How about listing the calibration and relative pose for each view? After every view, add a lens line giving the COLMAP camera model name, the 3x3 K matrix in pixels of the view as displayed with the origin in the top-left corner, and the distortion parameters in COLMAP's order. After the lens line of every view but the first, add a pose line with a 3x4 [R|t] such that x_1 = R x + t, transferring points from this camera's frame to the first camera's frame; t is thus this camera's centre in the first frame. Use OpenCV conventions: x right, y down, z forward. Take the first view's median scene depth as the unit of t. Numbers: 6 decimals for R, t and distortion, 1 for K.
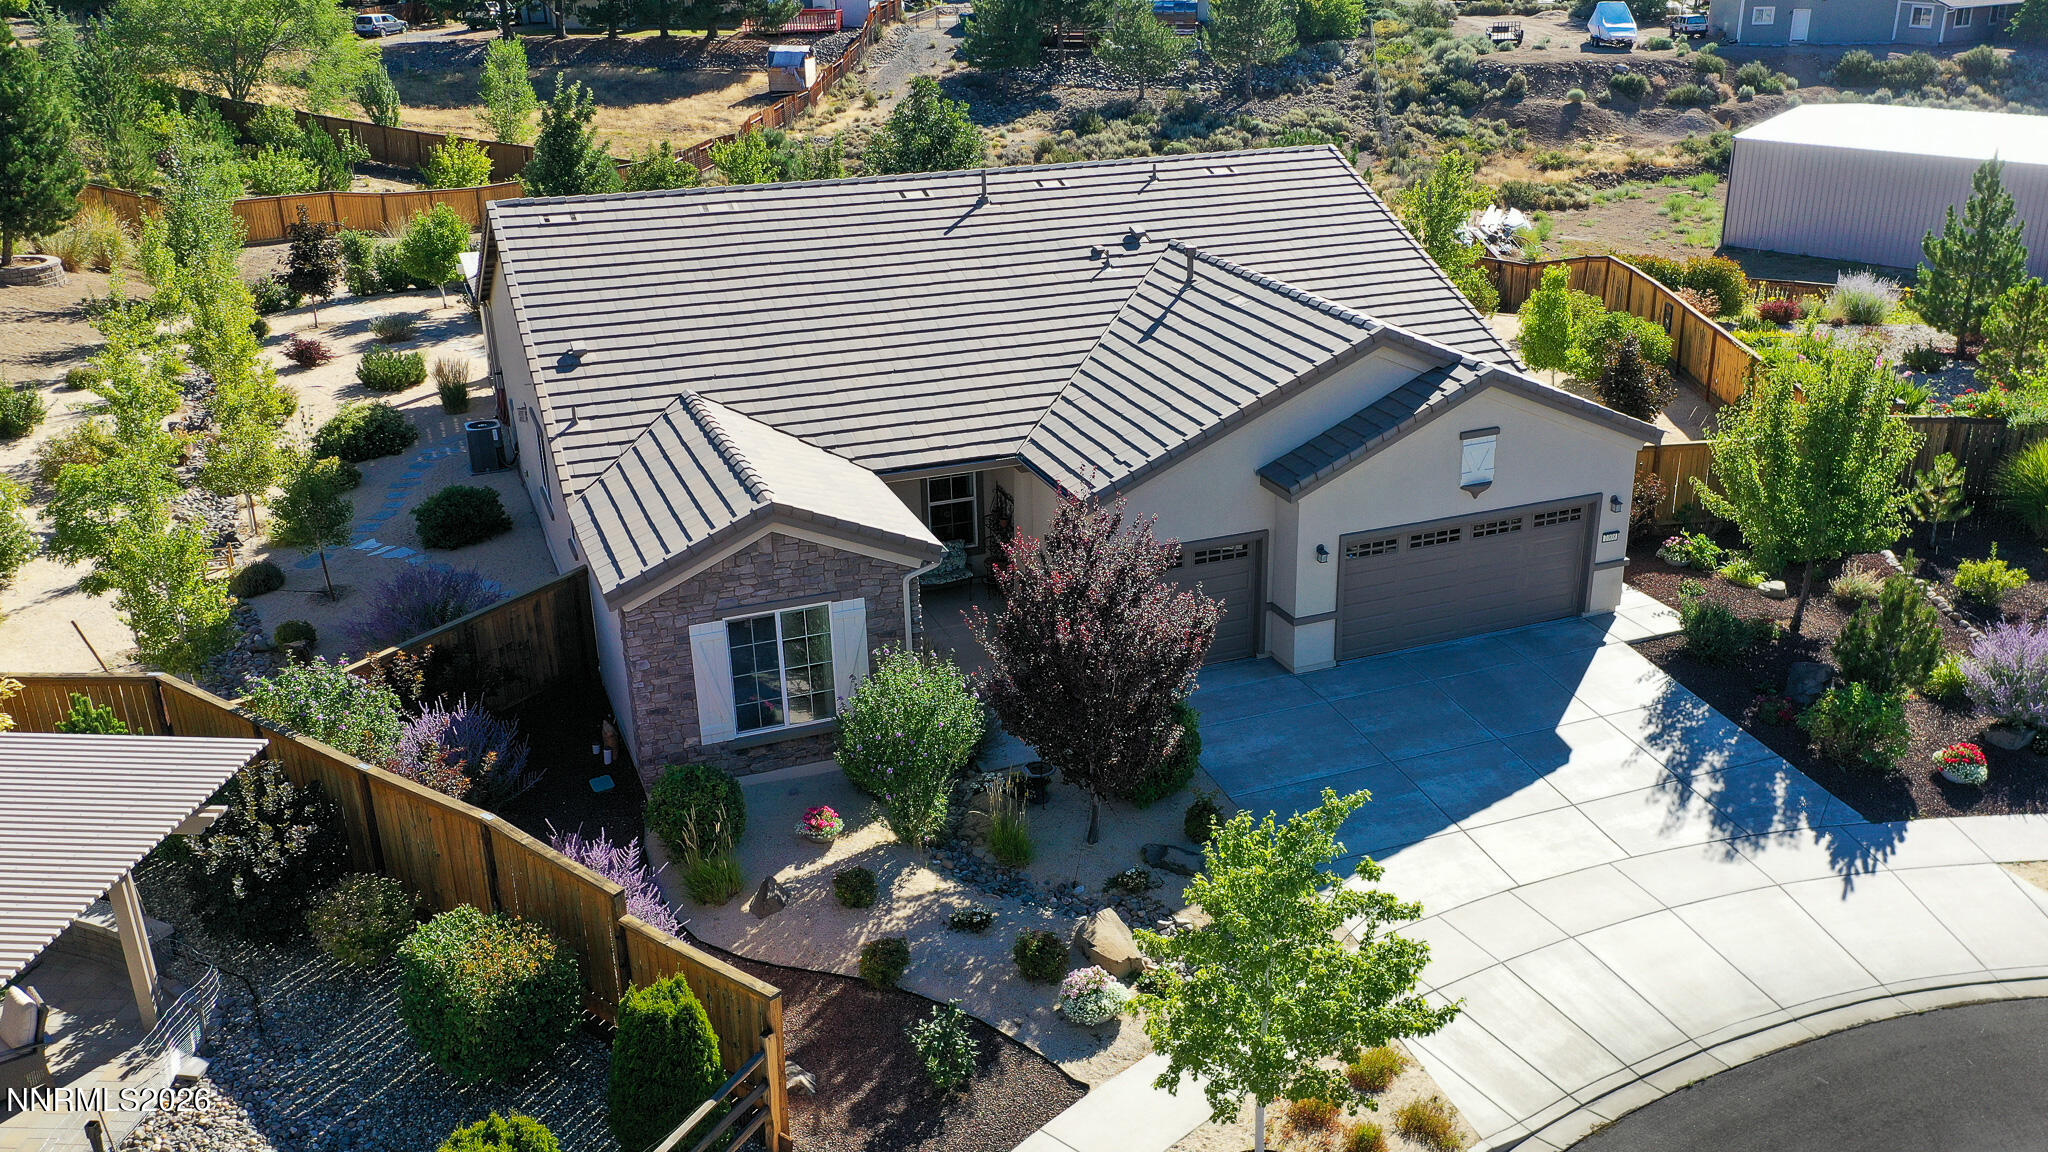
lens RADIAL K [[1767.4, 0, 1028.6], [0, 1767.4, 678.8], [0, 0, 1]] dist [0.013929, 0.002246]
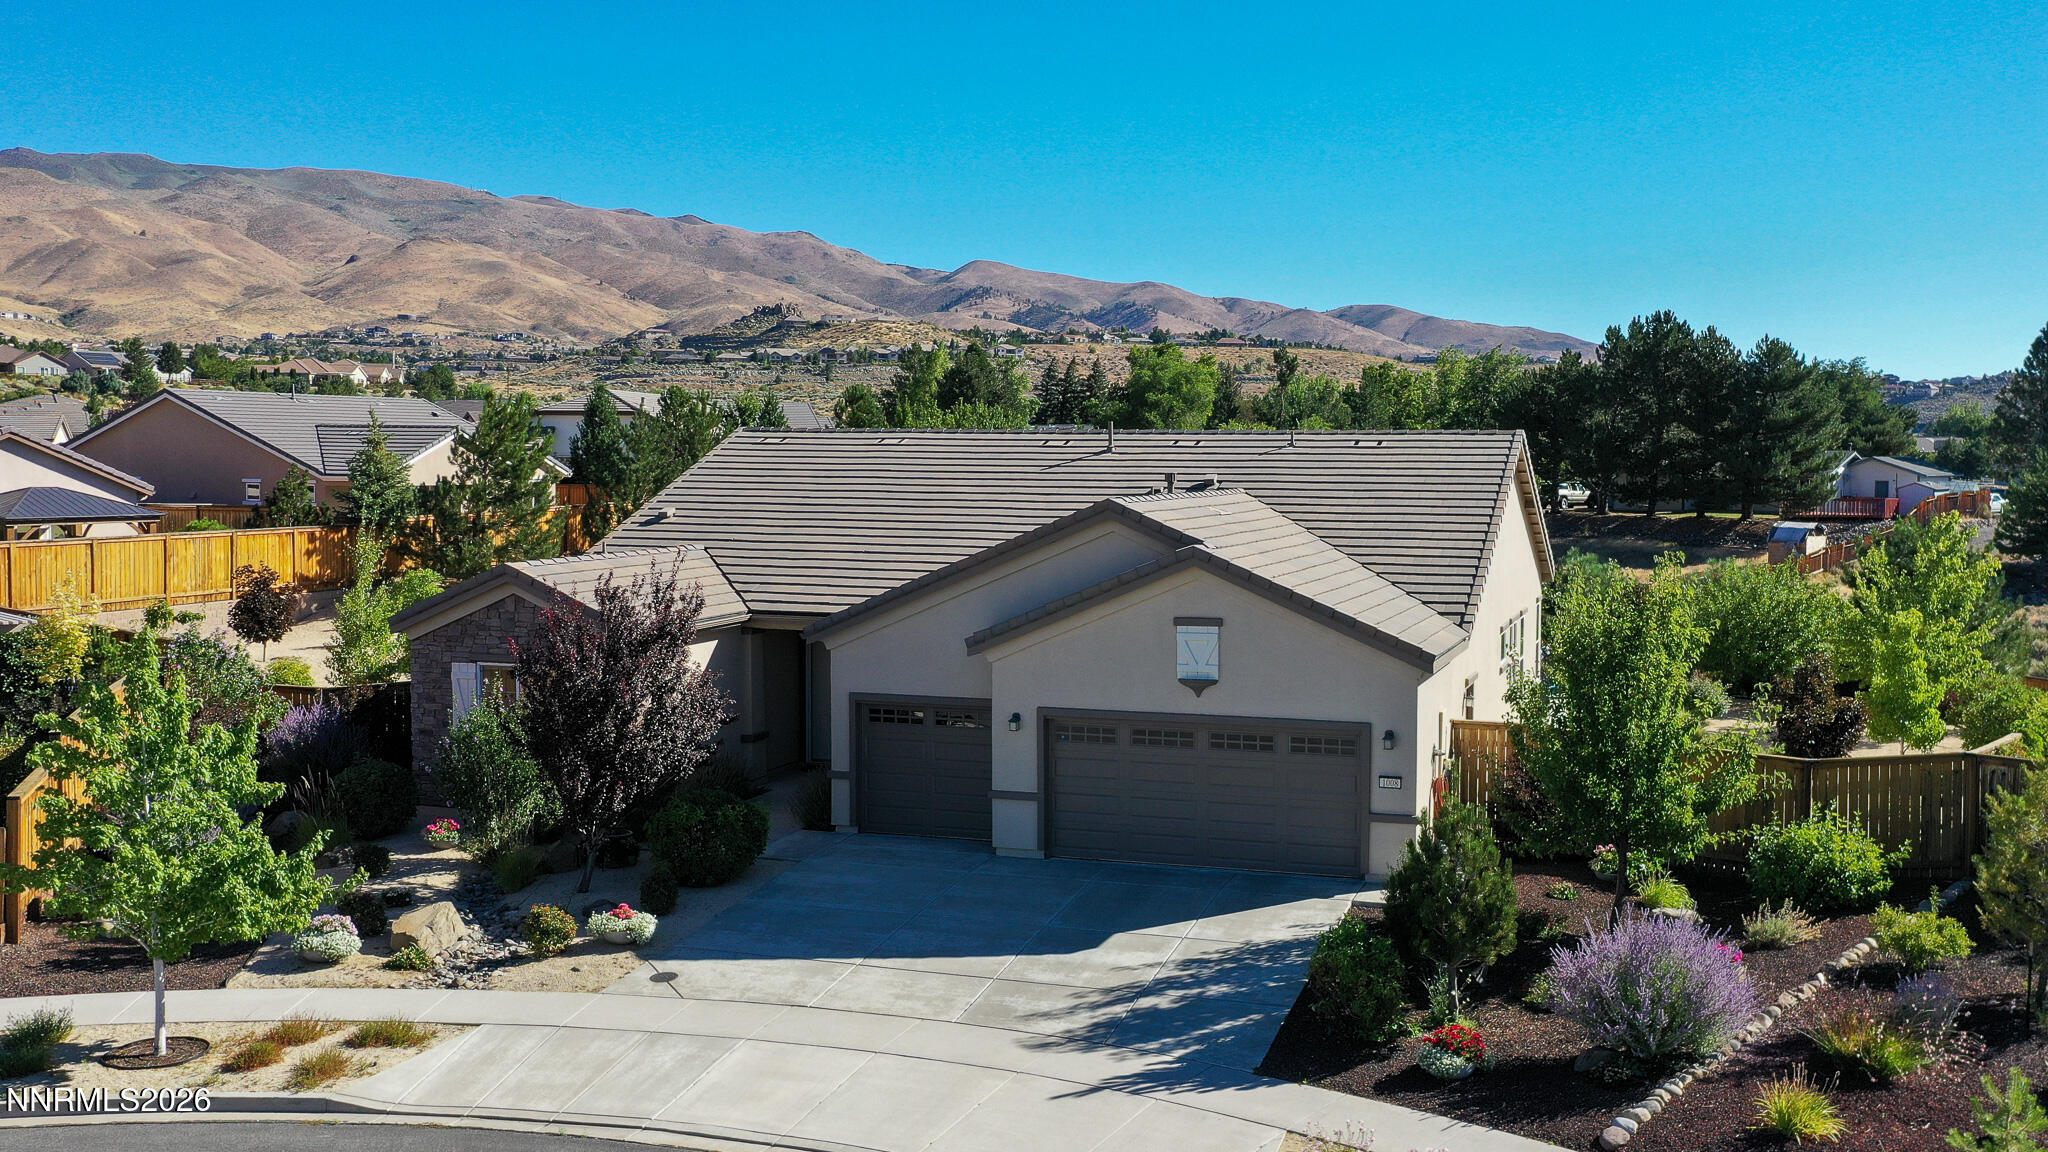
lens RADIAL K [[1767.4, 0, 1028.6], [0, 1767.4, 678.8], [0, 0, 1]] dist [0.013929, 0.002246]
pose [[0.771140, 0.110846, -0.626942, 0.812382], [-0.282859, 0.941853, -0.181393, 0.082529], [0.570380, 0.317216, 0.757654, 0.295332]]
